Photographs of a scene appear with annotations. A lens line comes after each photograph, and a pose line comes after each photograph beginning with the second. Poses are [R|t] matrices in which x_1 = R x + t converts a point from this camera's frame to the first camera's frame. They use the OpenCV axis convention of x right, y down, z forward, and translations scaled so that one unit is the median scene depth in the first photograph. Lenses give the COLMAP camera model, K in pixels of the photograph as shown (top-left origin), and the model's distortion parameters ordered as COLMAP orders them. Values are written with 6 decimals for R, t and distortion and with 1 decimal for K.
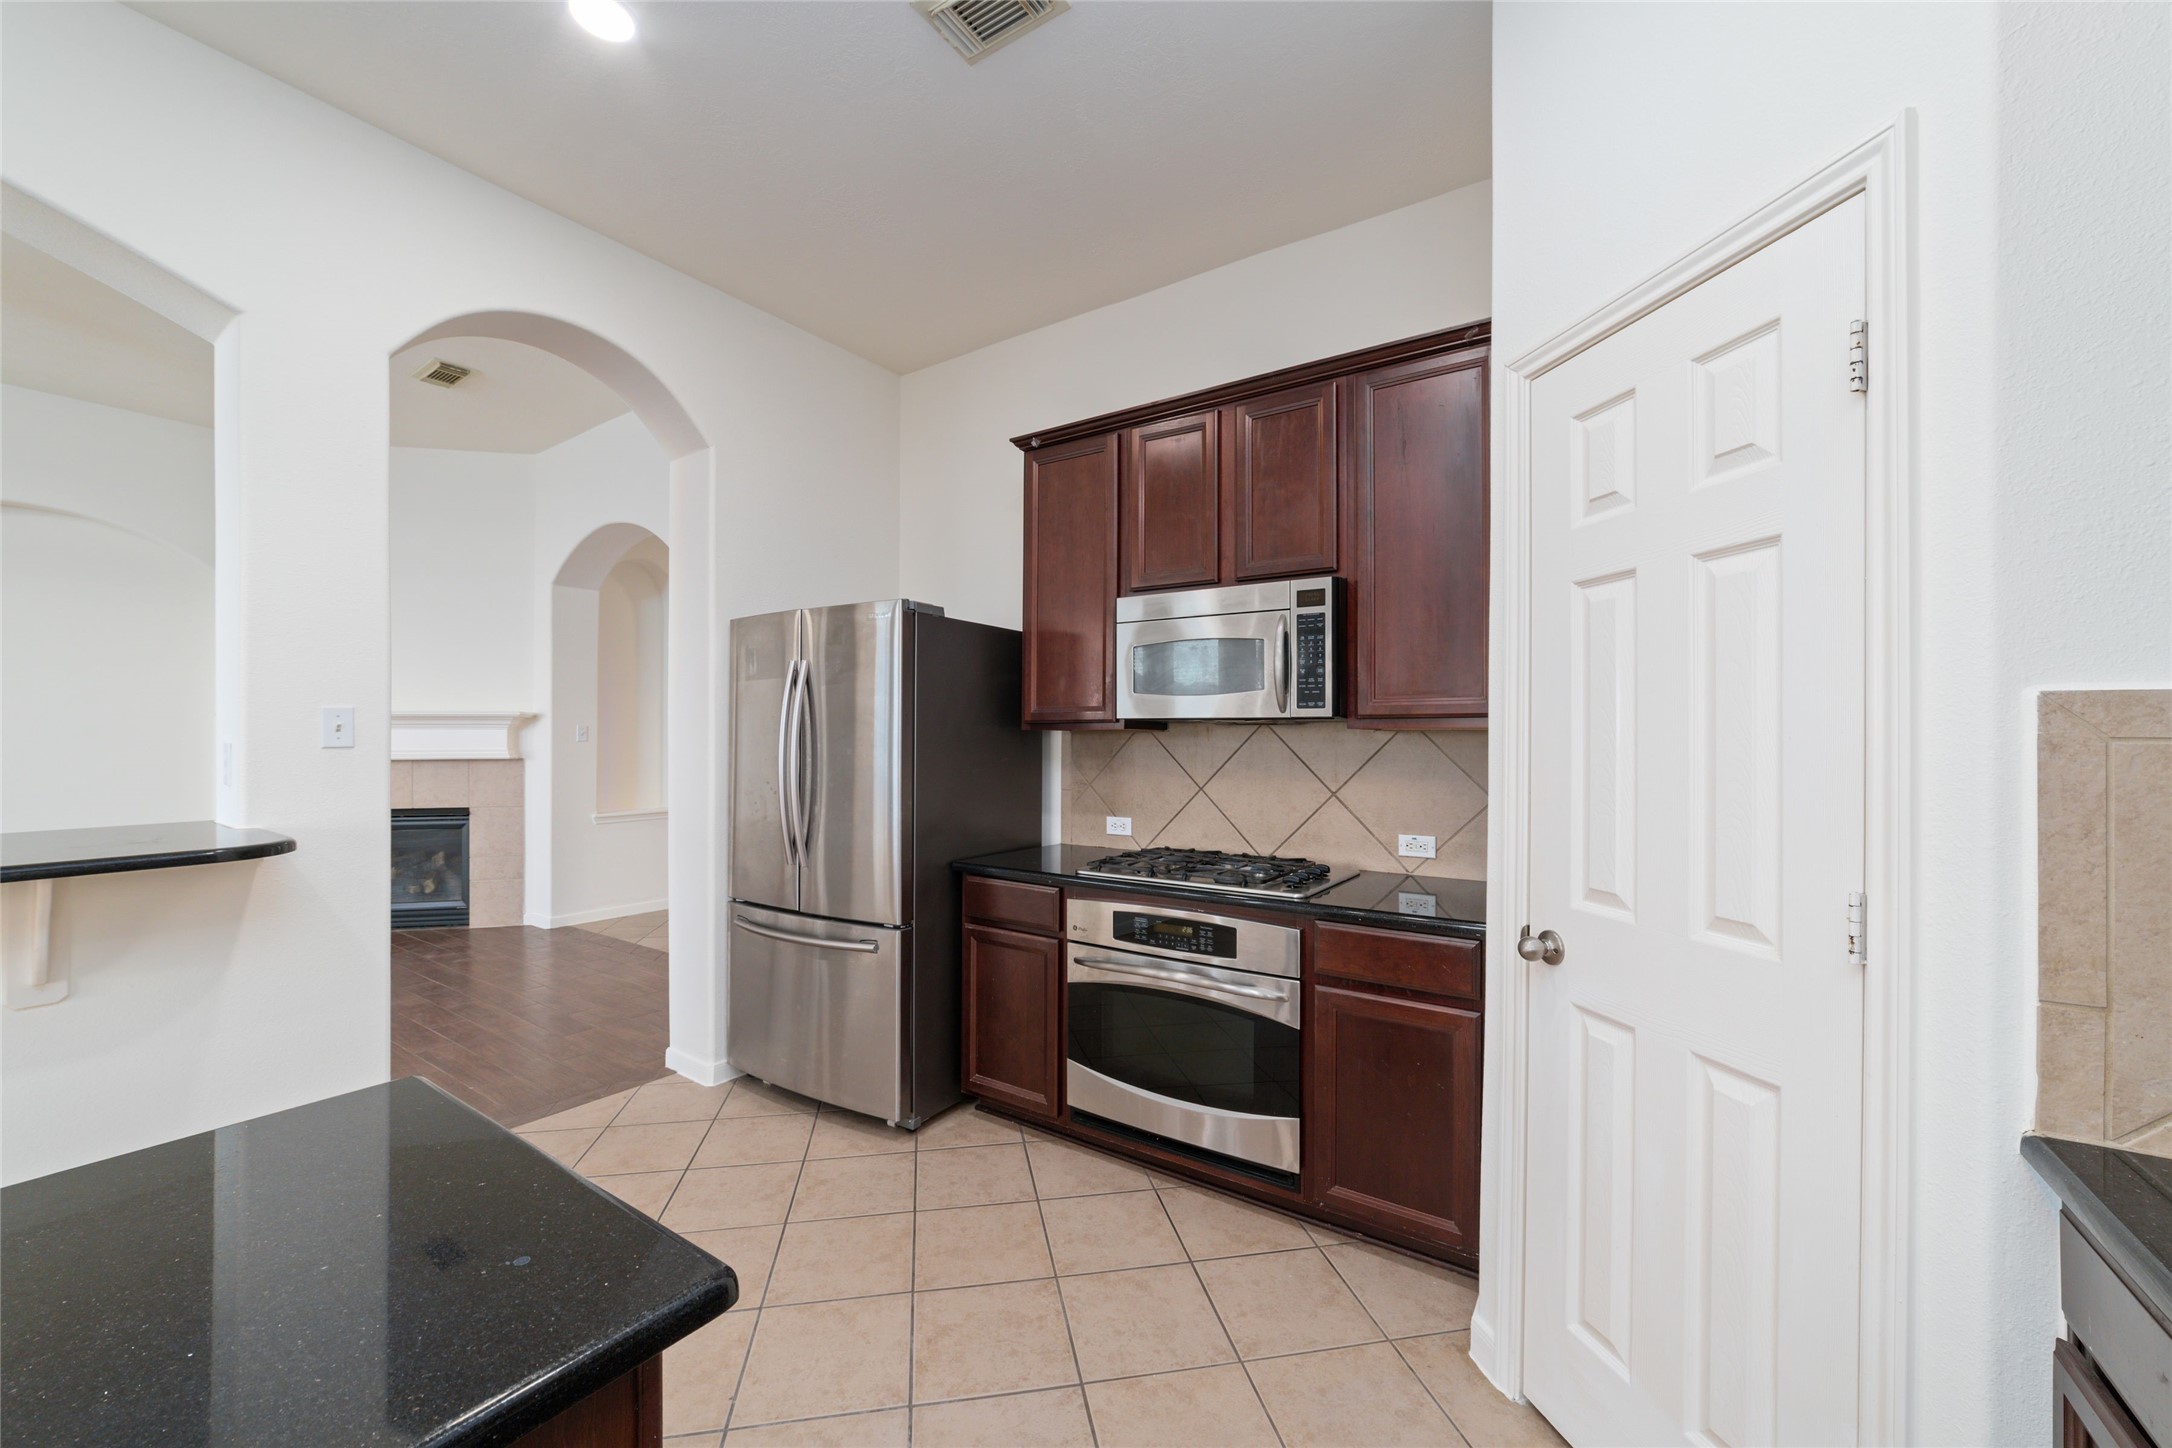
lens RADIAL K [[843.4, 0, 1081.5], [0, 843.4, 738.4], [0, 0, 1]] dist [-0.000929, -0.000043]
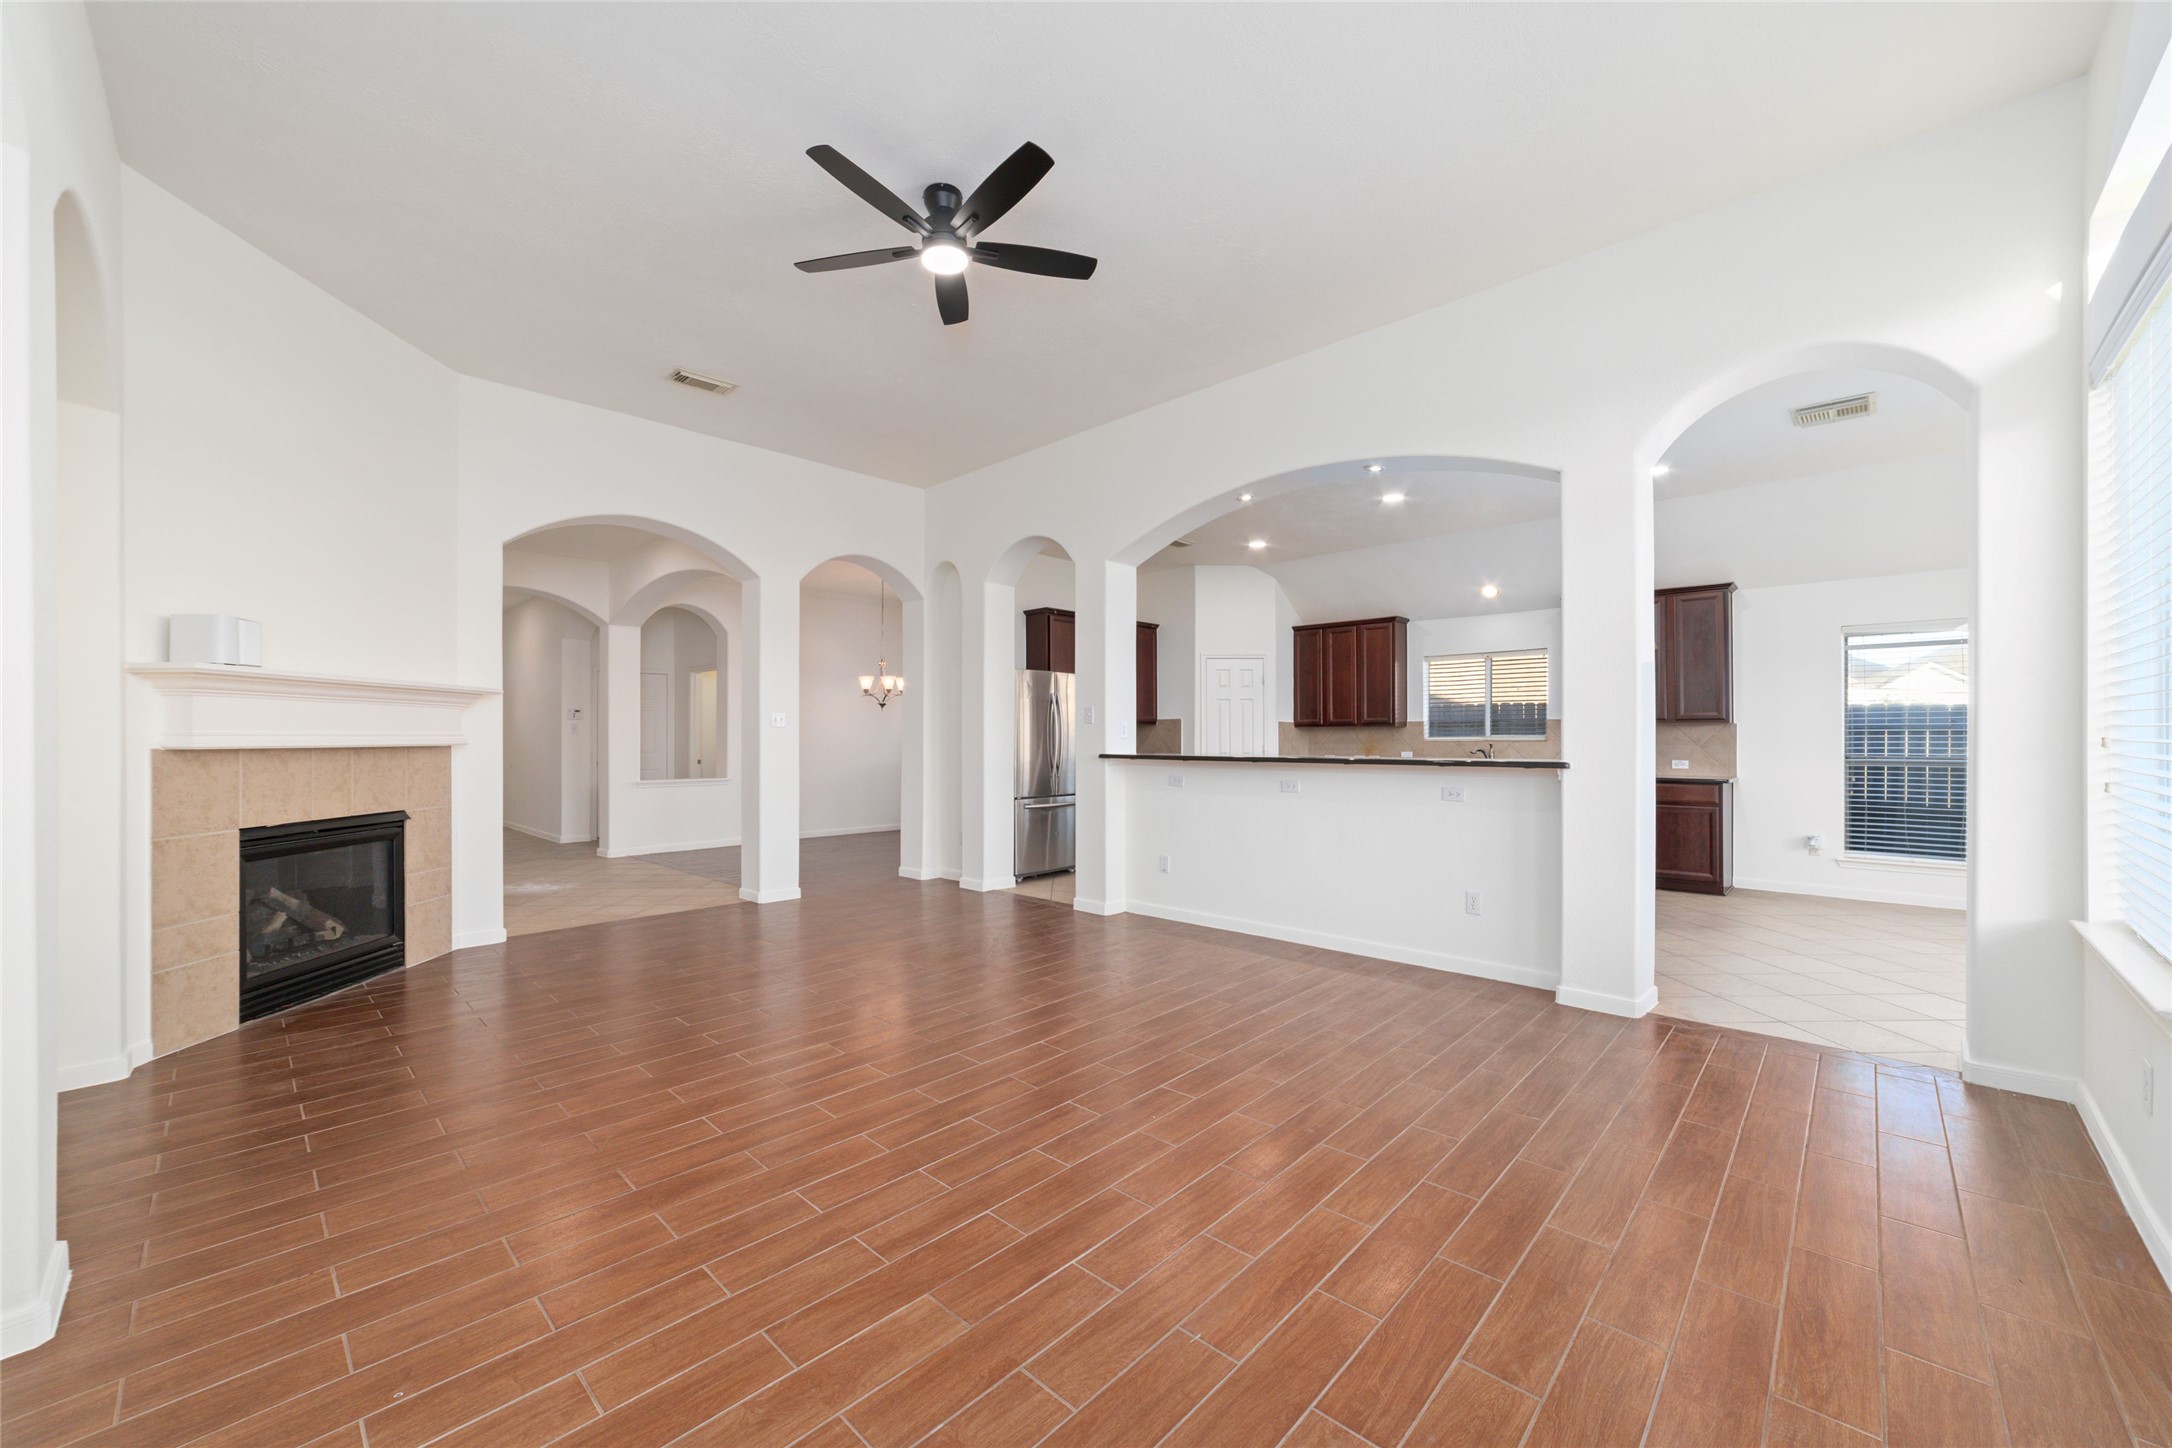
lens RADIAL K [[832.0, 0, 1083.5], [0, 832.0, 740.5], [0, 0, 1]] dist [-0.022127, 0.007941]
pose [[0.153772, -0.003264, 0.988101, -3.235853], [0.003581, 0.999990, 0.002746, 0.047081], [-0.988100, 0.003116, 0.153782, 0.665809]]
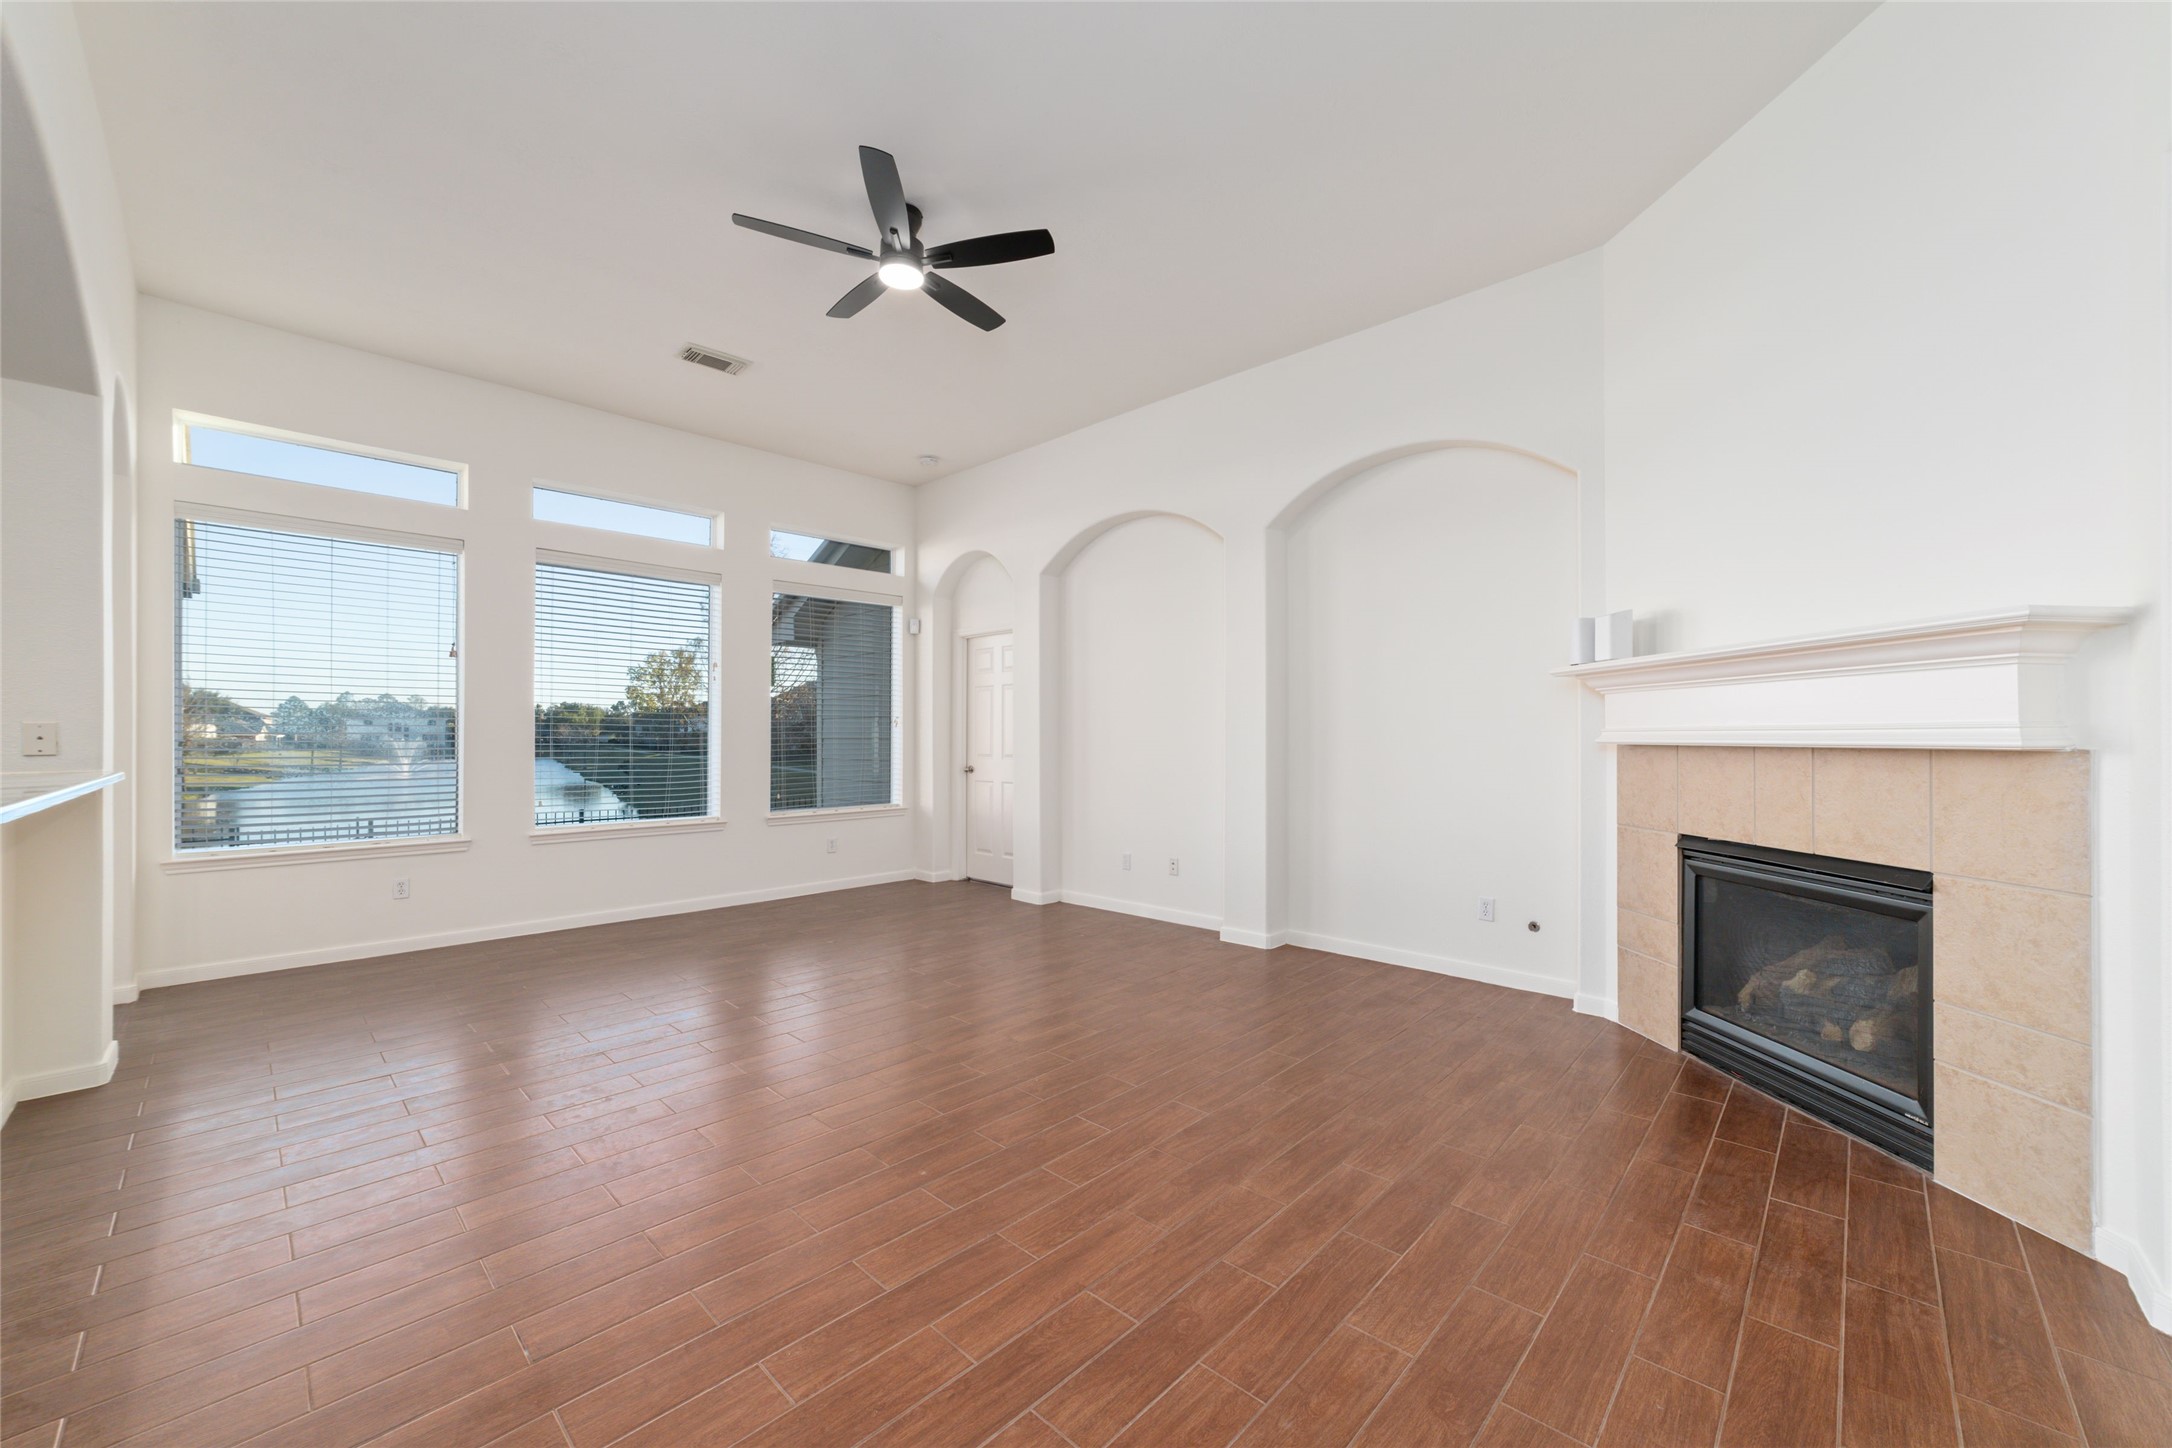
lens RADIAL K [[832.0, 0, 1083.5], [0, 832.0, 740.5], [0, 0, 1]] dist [-0.022127, 0.007941]
pose [[-0.155268, 0.005801, -0.987855, -0.688989], [0.000190, 0.999983, 0.005843, 0.044913], [0.987872, 0.000720, -0.155267, 1.587392]]
